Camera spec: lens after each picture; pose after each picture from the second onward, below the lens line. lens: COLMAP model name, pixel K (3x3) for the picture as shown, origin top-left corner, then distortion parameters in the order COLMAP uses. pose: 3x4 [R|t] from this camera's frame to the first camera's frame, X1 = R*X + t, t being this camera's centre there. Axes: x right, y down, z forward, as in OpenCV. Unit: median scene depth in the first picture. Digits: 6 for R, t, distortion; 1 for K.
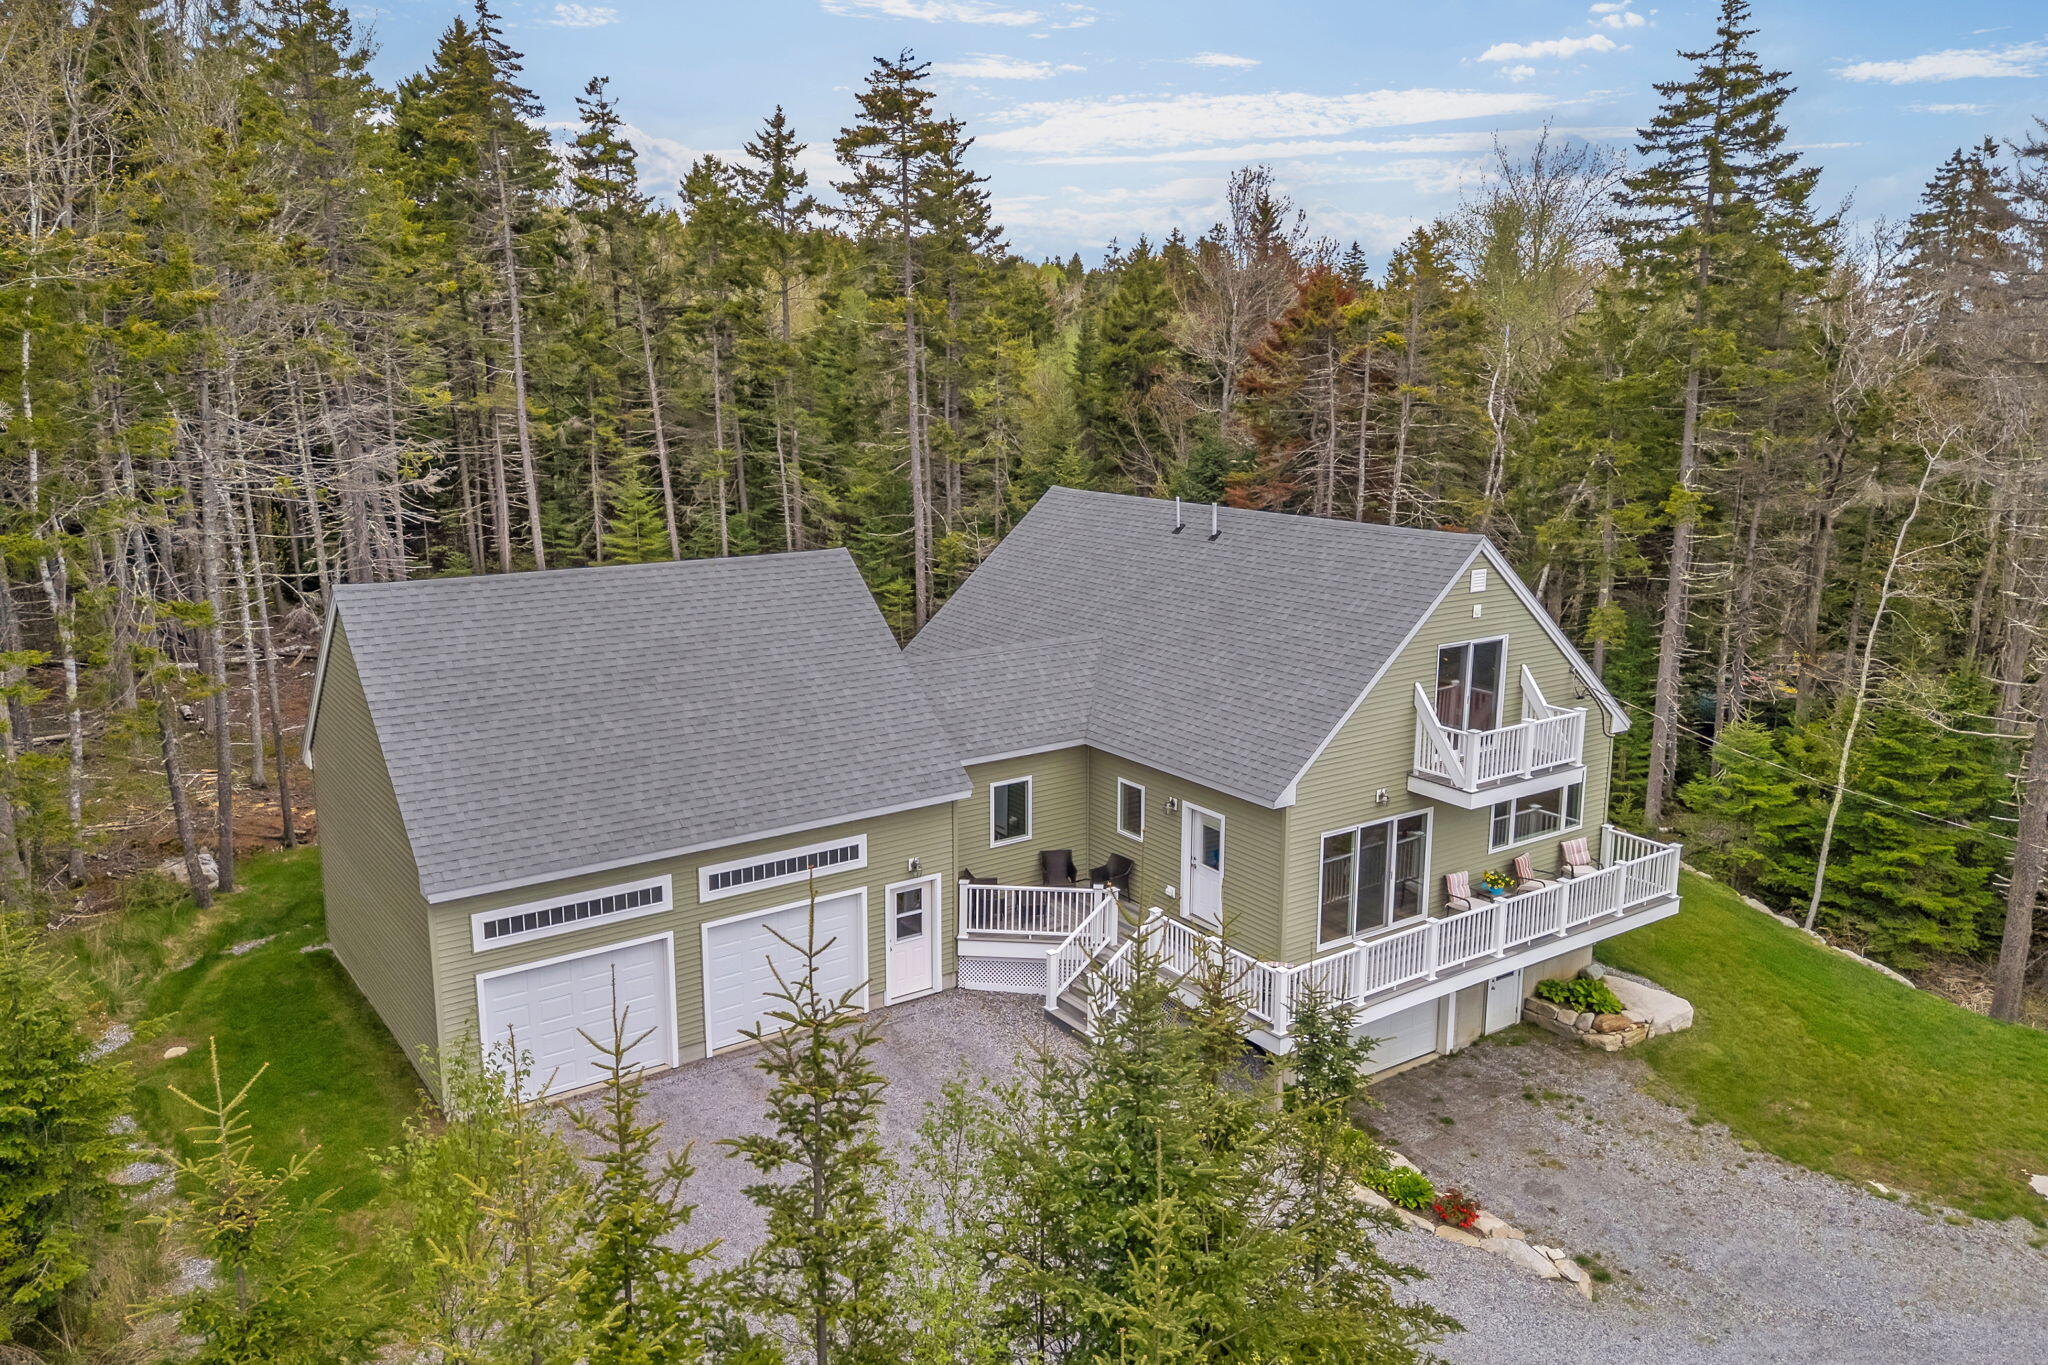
lens RADIAL K [[1472.9, 0, 1024.0], [0, 1472.9, 682.5], [0, 0, 1]] dist [0.050928, -0.001928]
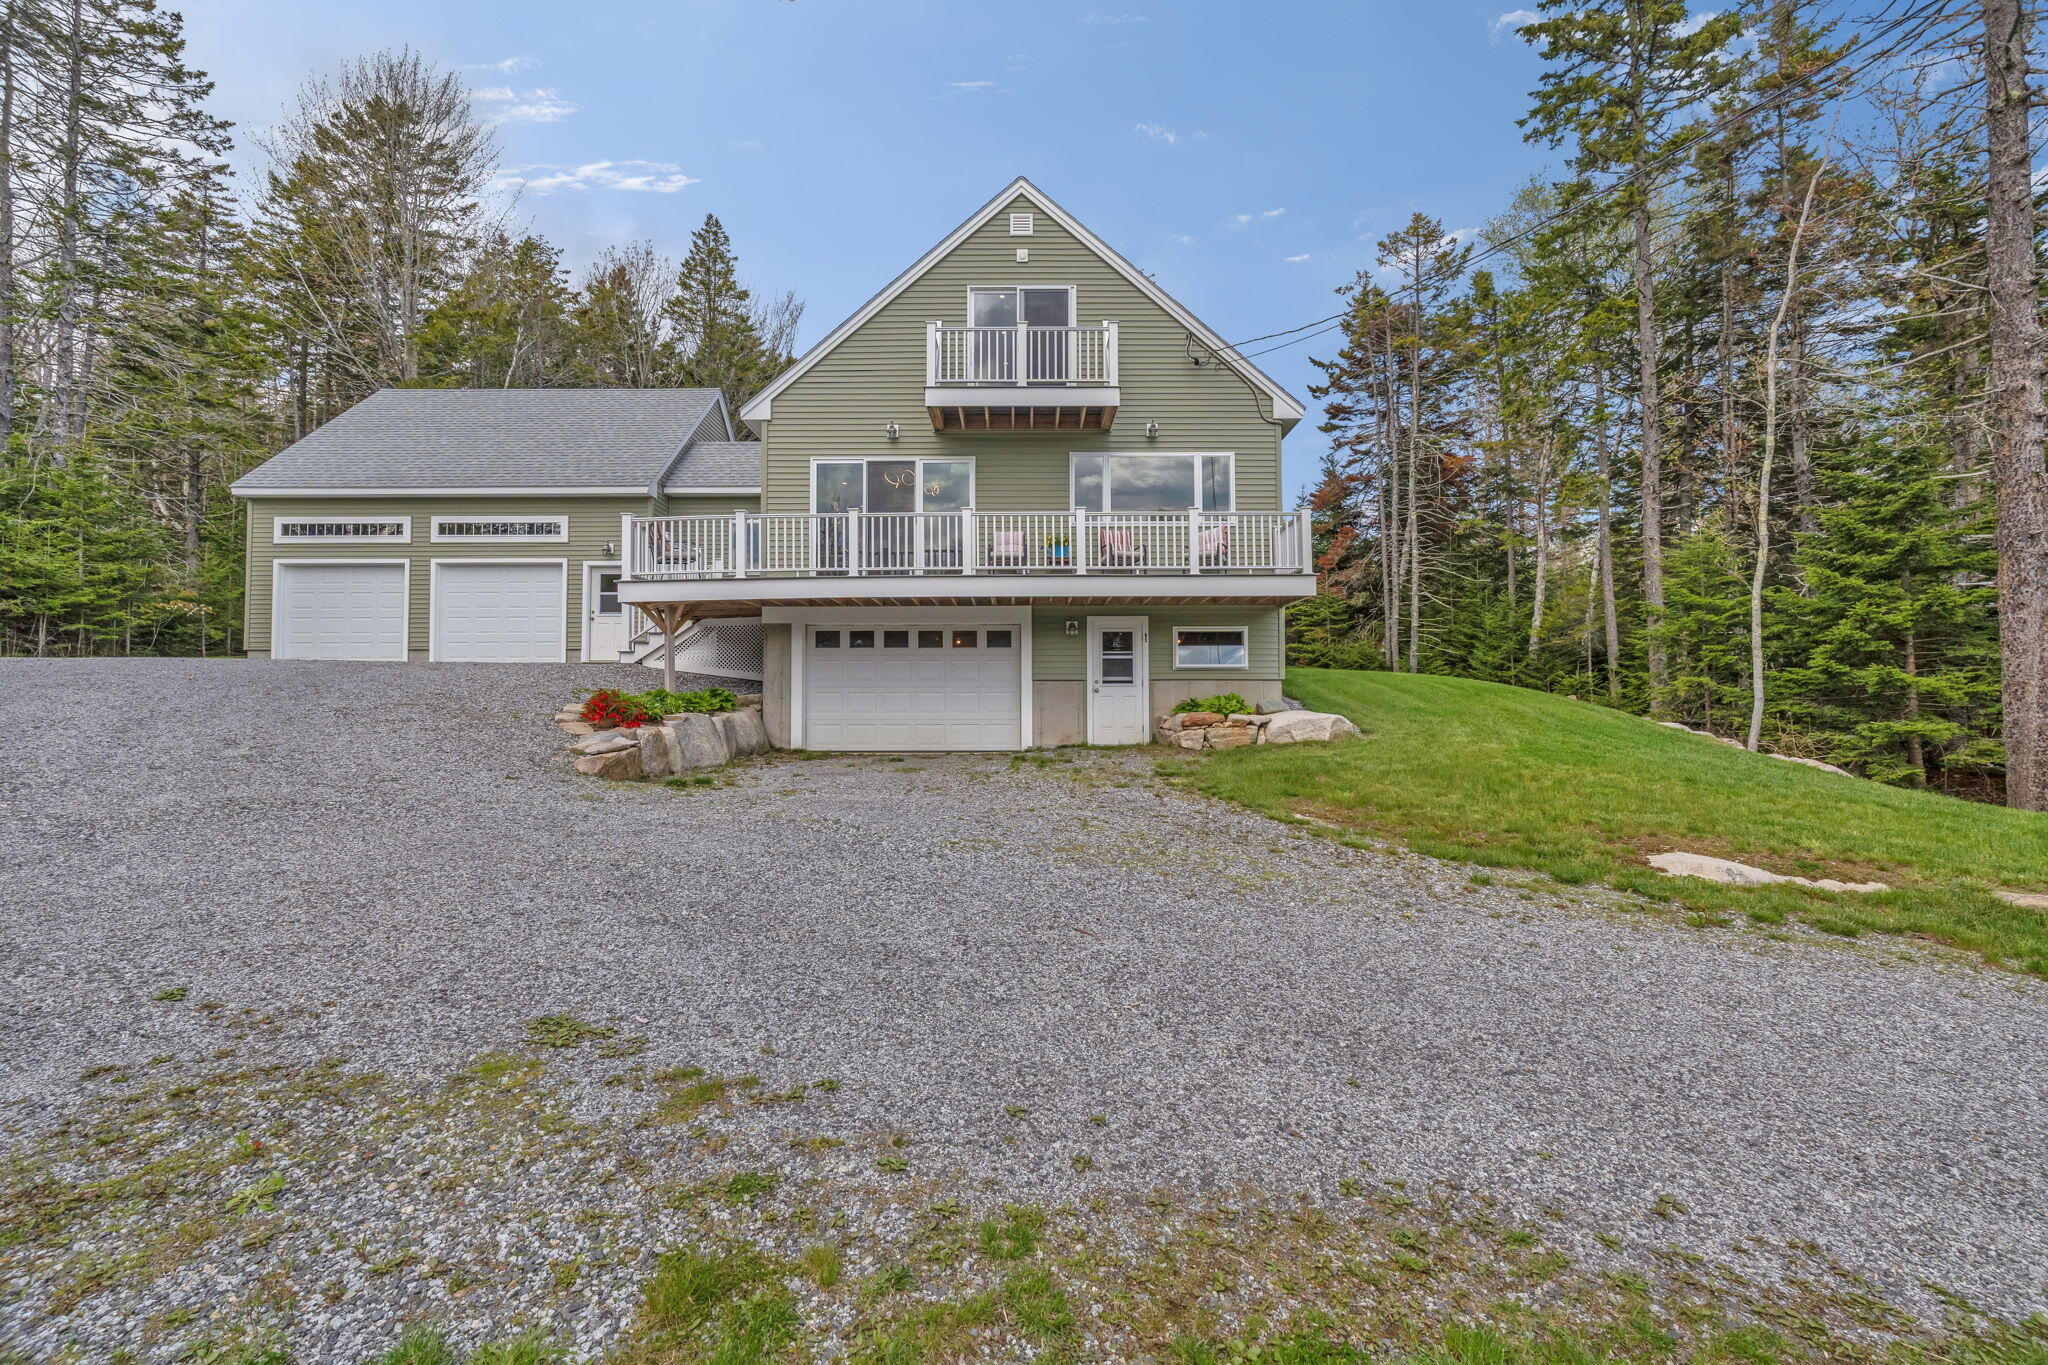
lens RADIAL K [[907.5, 0, 1024.0], [0, 907.5, 682.5], [0, 0, 1]] dist [-0.006267, -0.000425]
pose [[0.825103, -0.023034, -0.564512, 0.639645], [-0.117980, 0.970116, -0.212026, 0.350740], [0.552526, 0.241545, 0.797728, 0.598657]]
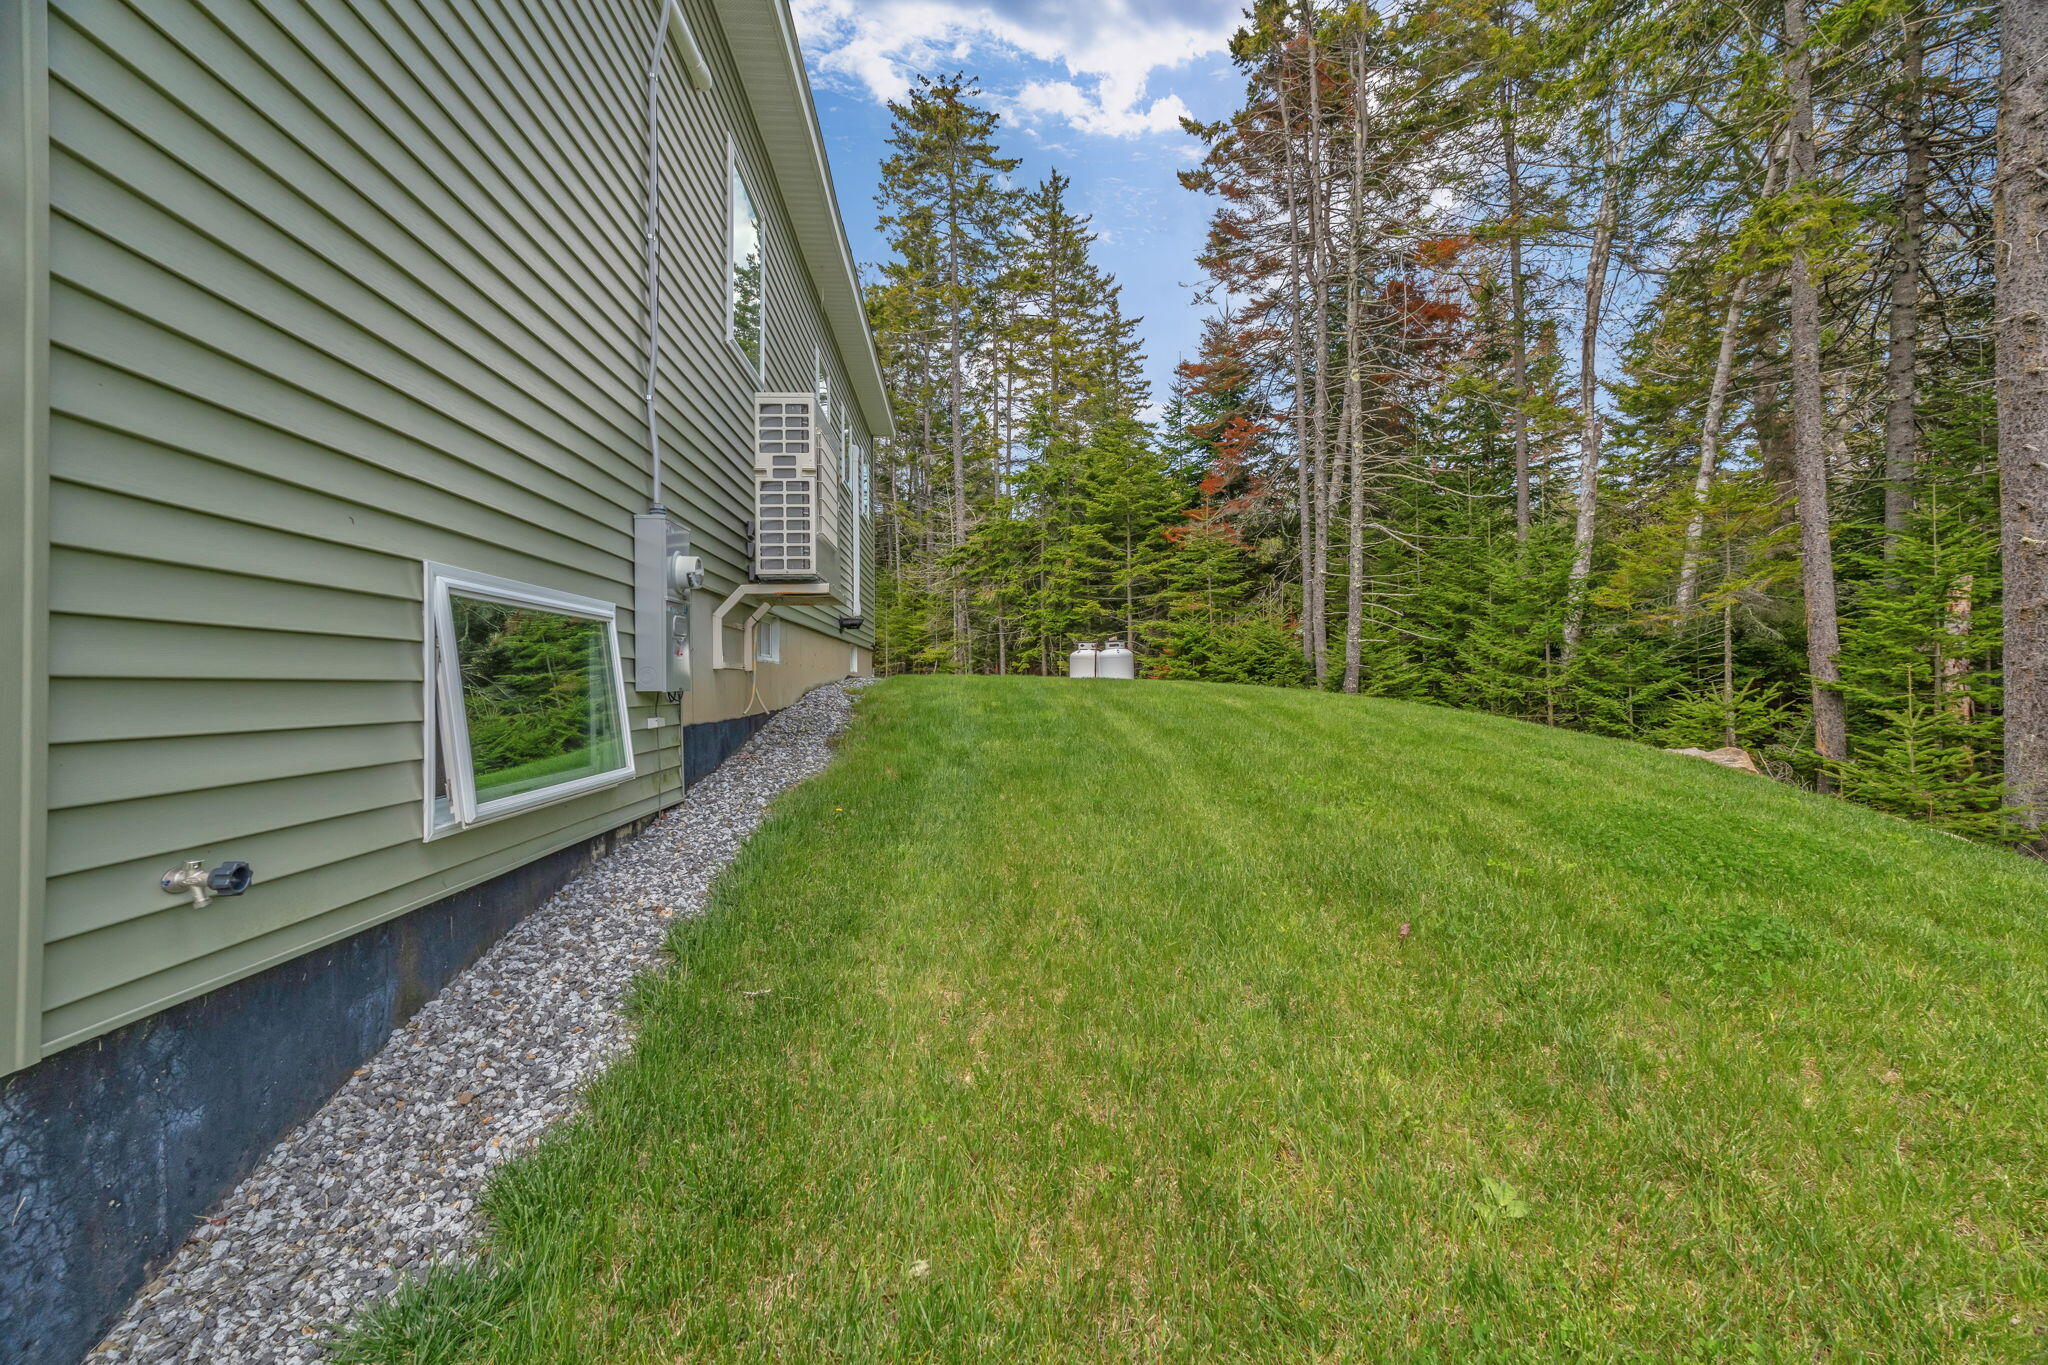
lens RADIAL K [[907.5, 0, 1024.0], [0, 907.5, 682.5], [0, 0, 1]] dist [-0.006267, -0.000425]
pose [[0.861030, -0.012456, -0.508401, 0.522527], [-0.099441, 0.976278, -0.192333, 0.186462], [0.498737, 0.216160, 0.839366, 1.143473]]
